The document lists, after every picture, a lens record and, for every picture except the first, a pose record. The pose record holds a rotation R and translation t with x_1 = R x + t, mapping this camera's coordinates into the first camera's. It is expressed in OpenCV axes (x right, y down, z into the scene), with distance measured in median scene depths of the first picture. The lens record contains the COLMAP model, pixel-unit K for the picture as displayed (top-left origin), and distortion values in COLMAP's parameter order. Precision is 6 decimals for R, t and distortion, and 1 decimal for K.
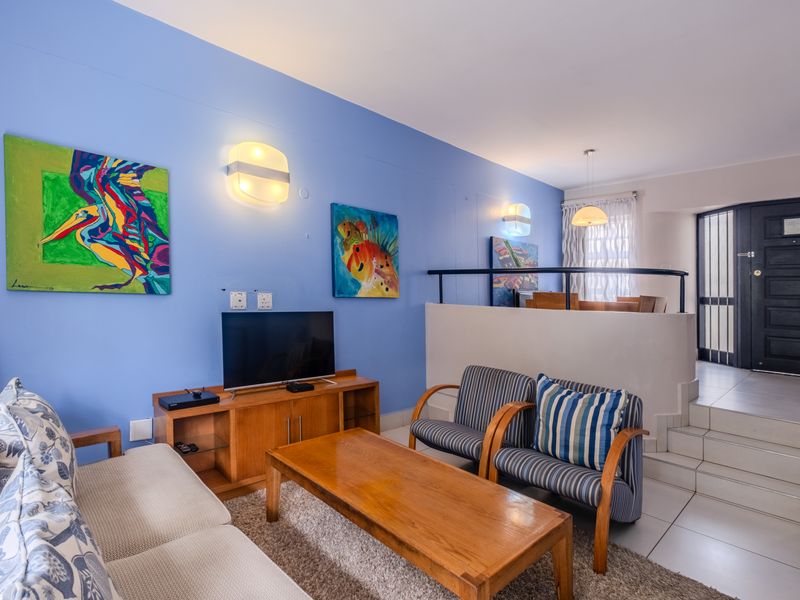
lens RADIAL K [[422.7, 0, 375.0], [0, 422.7, 299.3], [0, 0, 1]] dist [-0.002253, -0.000703]
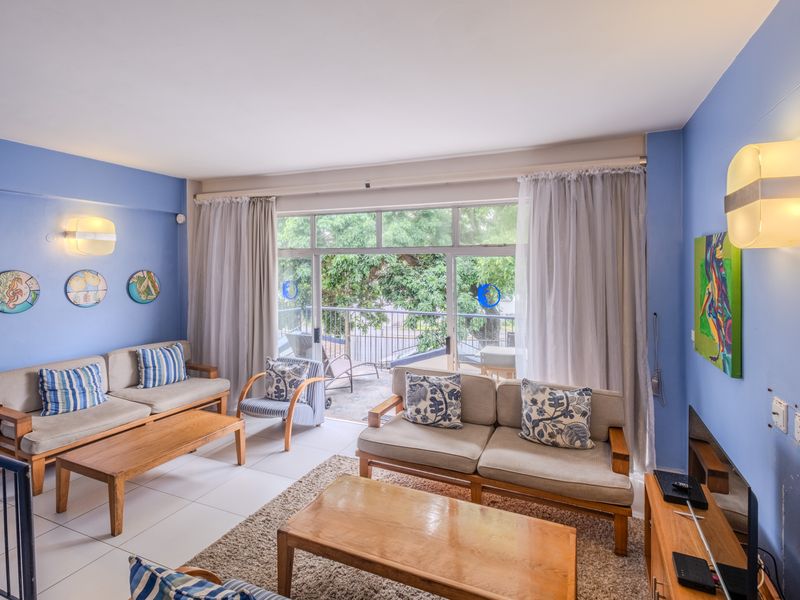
lens RADIAL K [[425.4, 0, 401.8], [0, 425.4, 266.4], [0, 0, 1]] dist [0.004145, 0.000369]
pose [[-0.907744, -0.033127, -0.418215, 0.325001], [-0.037264, 0.999304, 0.001728, -0.147312], [0.417867, 0.017153, -0.908346, 1.044809]]
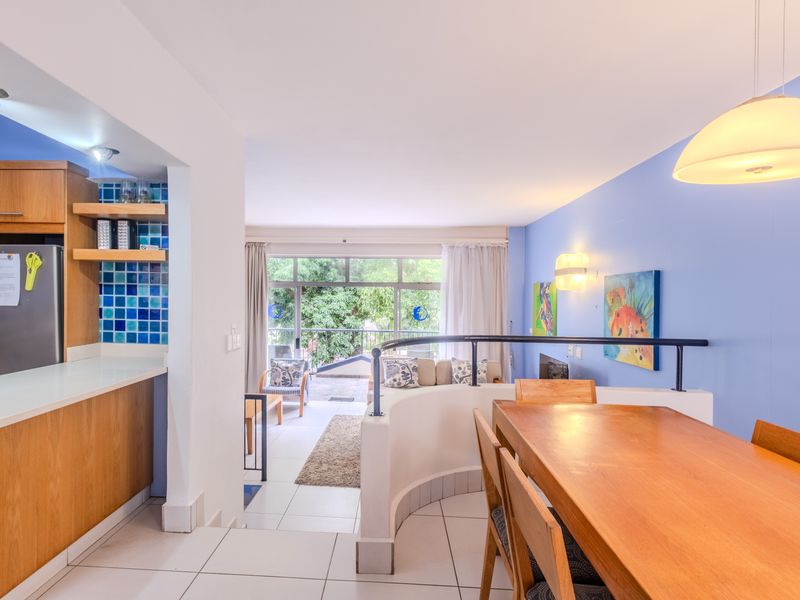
lens RADIAL K [[422.7, 0, 375.0], [0, 422.7, 299.3], [0, 0, 1]] dist [-0.002253, -0.000703]
pose [[-0.710456, -0.036137, -0.702813, 1.085218], [-0.046448, 0.998911, -0.004409, -0.120753], [0.702207, 0.029512, -0.711361, 1.287455]]
